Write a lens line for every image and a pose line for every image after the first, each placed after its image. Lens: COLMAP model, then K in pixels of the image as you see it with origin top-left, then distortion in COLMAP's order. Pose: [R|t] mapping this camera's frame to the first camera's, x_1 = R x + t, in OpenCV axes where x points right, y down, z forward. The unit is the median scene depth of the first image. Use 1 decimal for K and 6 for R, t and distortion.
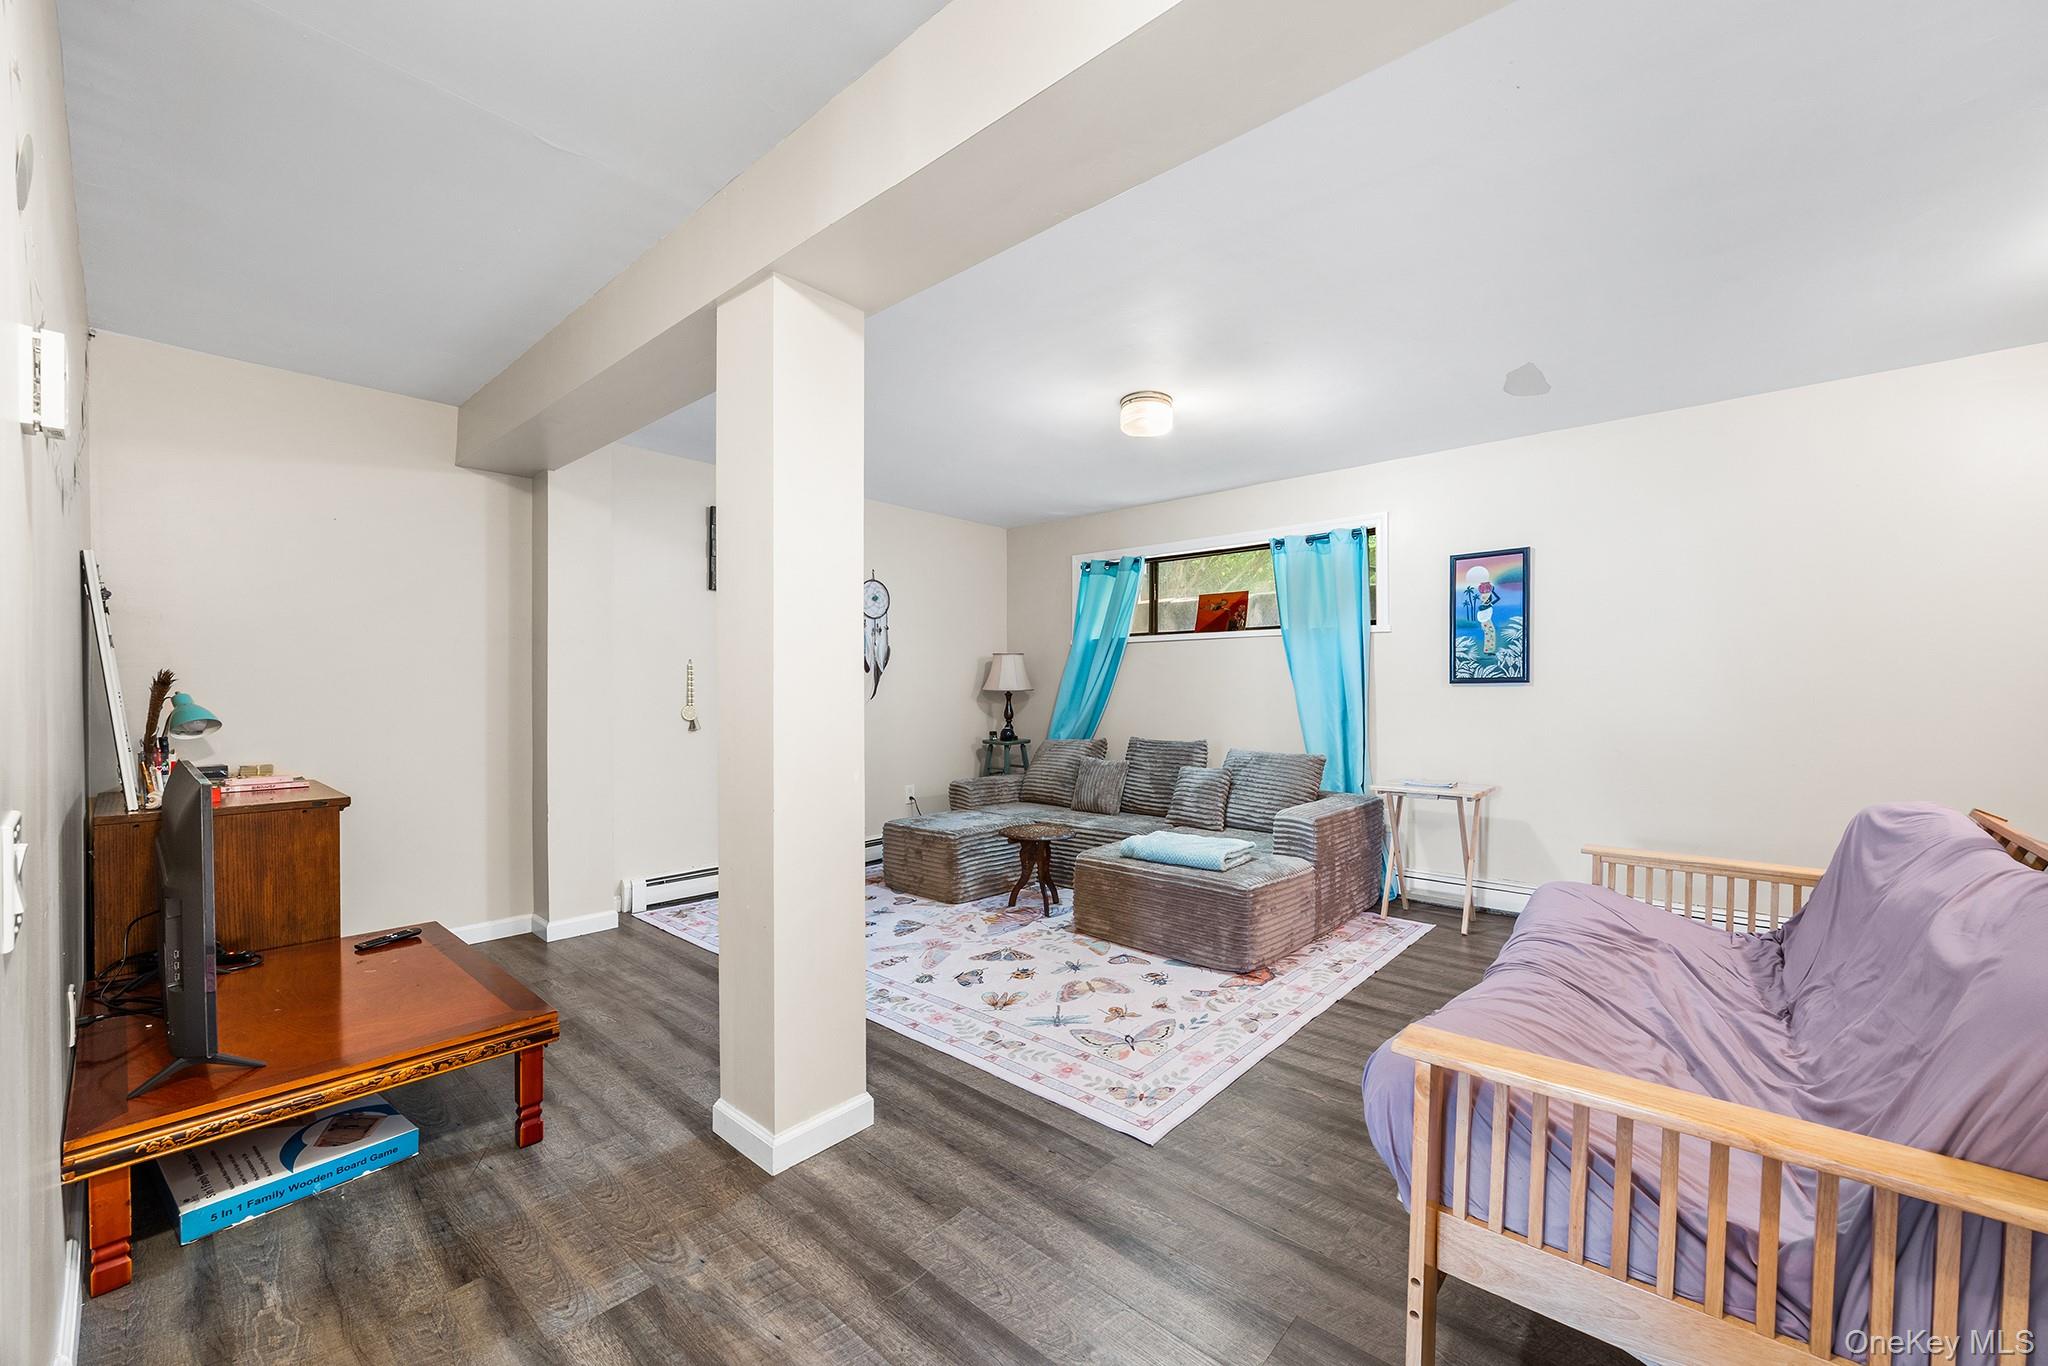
lens RADIAL K [[794.1, 0, 1035.4], [0, 794.1, 703.6], [0, 0, 1]] dist [-0.003812, 0.000263]
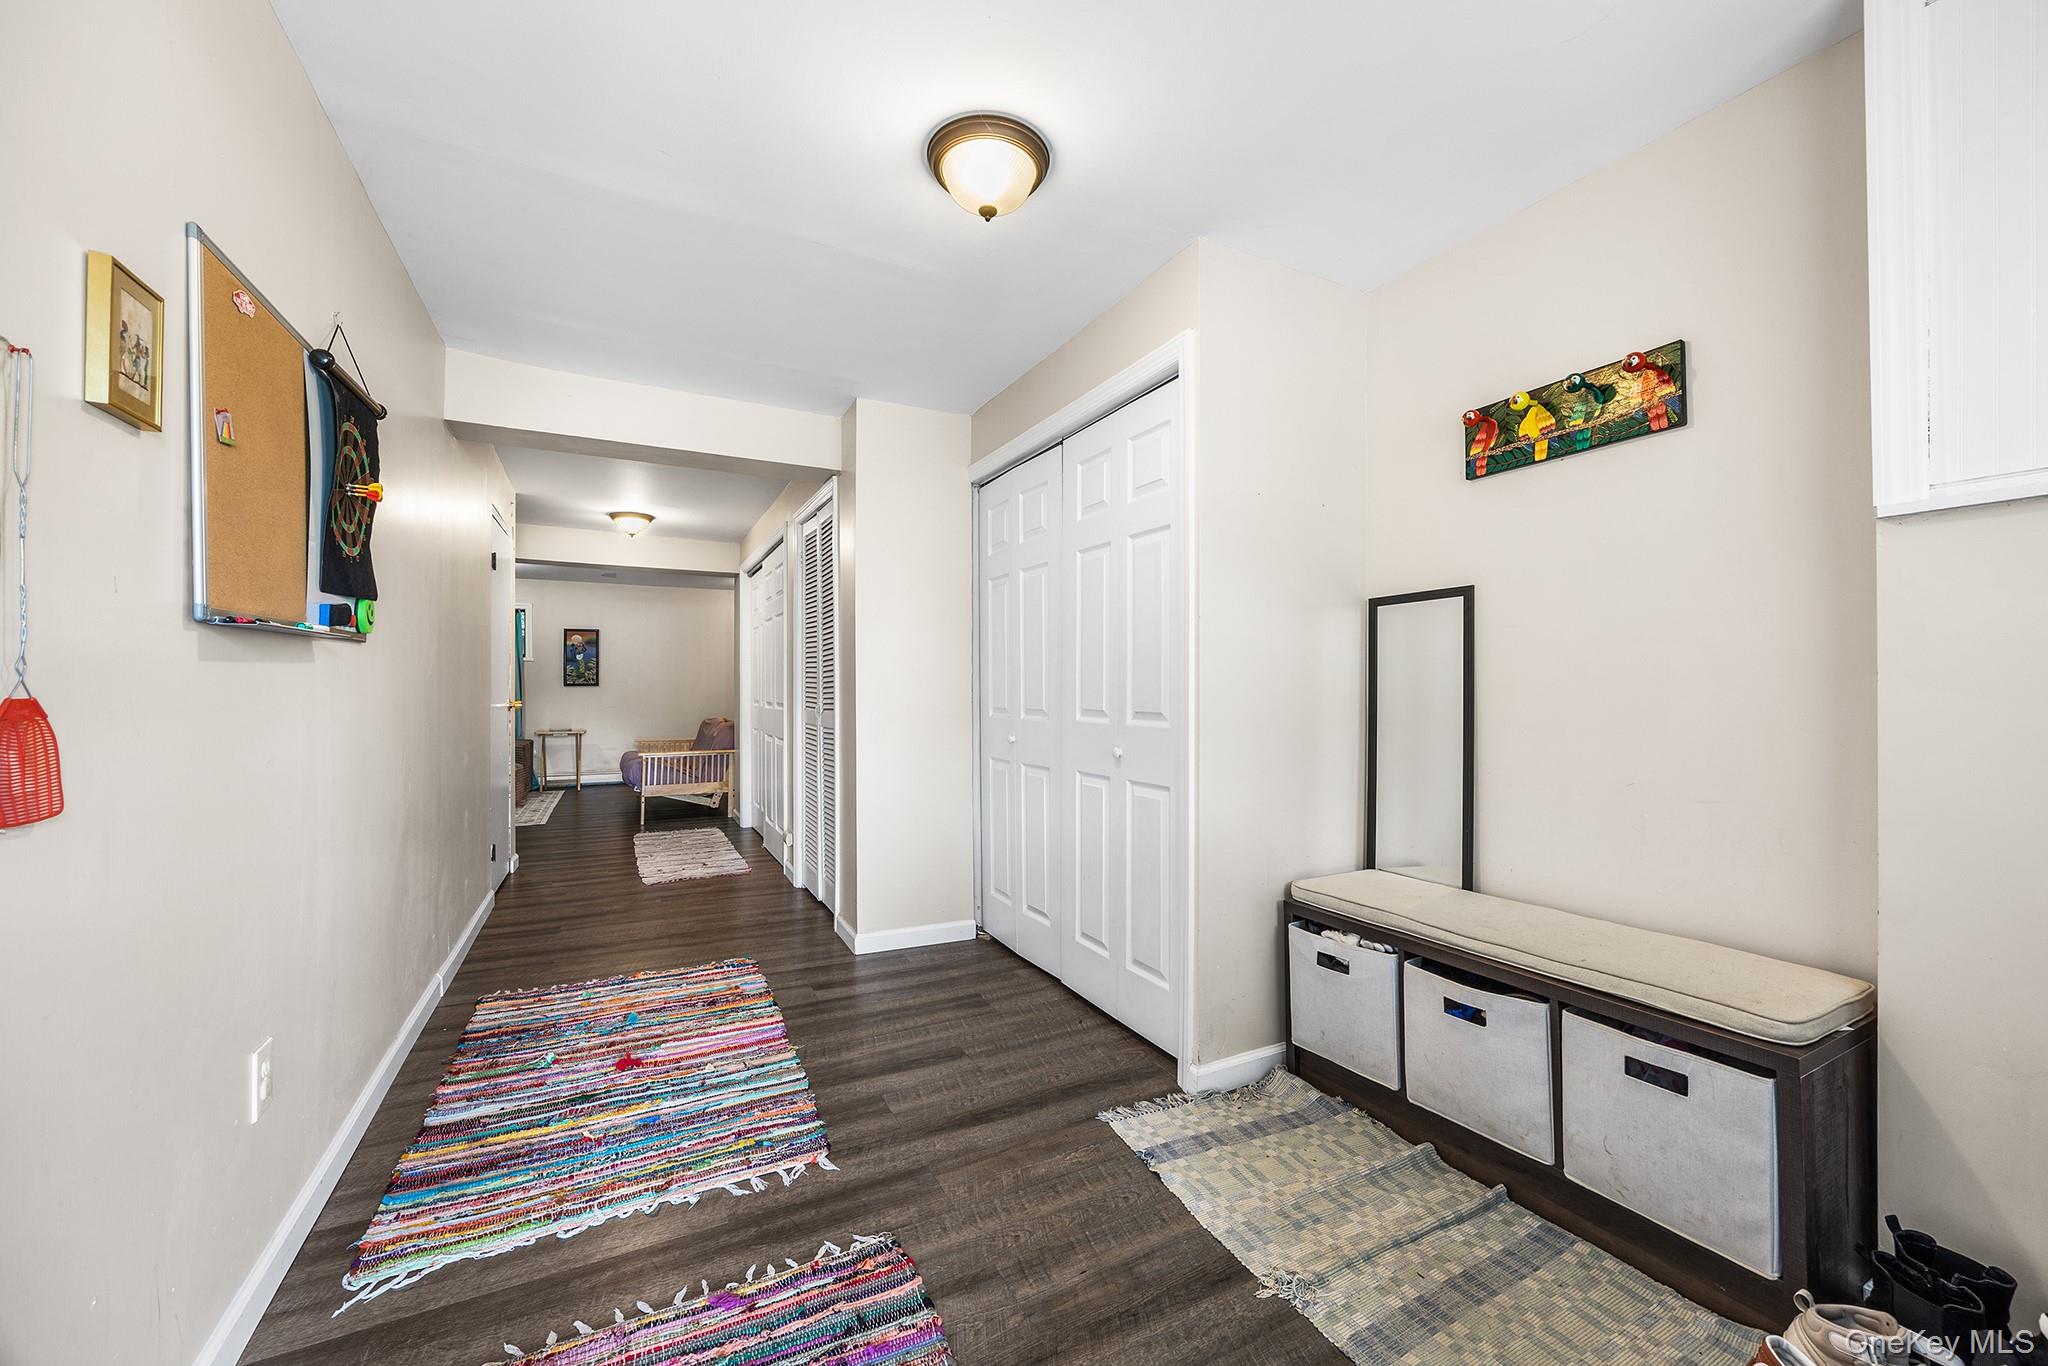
lens RADIAL K [[794.1, 0, 1034.1], [0, 794.1, 678.2], [0, 0, 1]] dist [-0.003812, 0.000263]
pose [[0.372555, 0.010637, 0.927949, -1.104308], [0.021205, 0.999576, -0.019972, 0.026599], [-0.927768, 0.027118, 0.372172, -1.107821]]
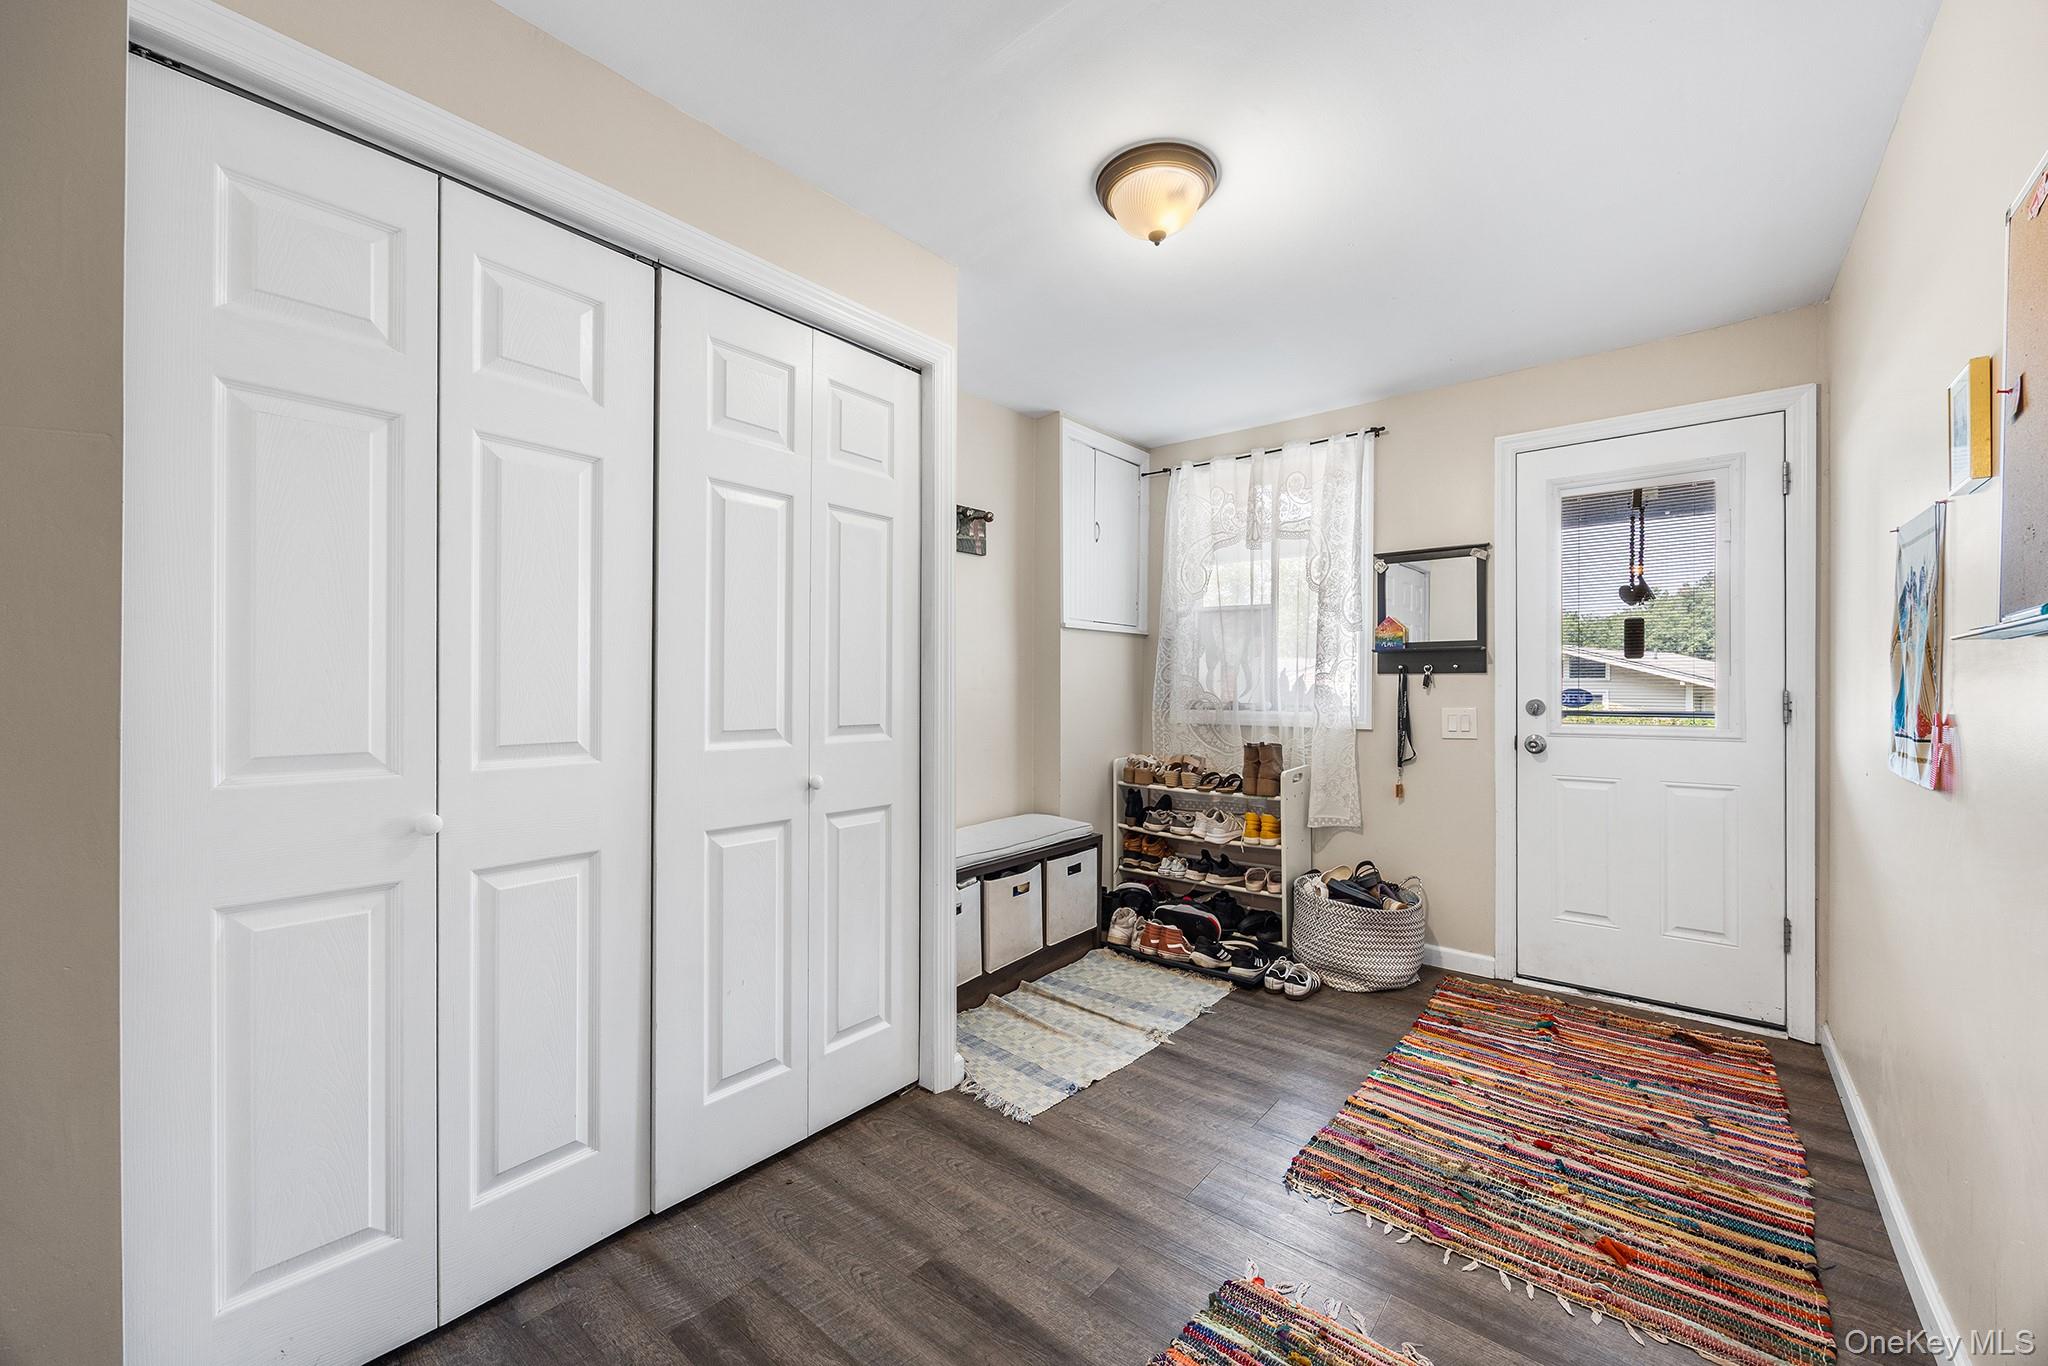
lens RADIAL K [[794.1, 0, 1031.9], [0, 794.1, 692.6], [0, 0, 1]] dist [-0.003812, 0.000263]
pose [[-0.999816, 0.001677, -0.019100, -0.457699], [0.001139, 0.999604, 0.028128, 0.001034], [0.019140, 0.028101, -0.999422, -0.245264]]
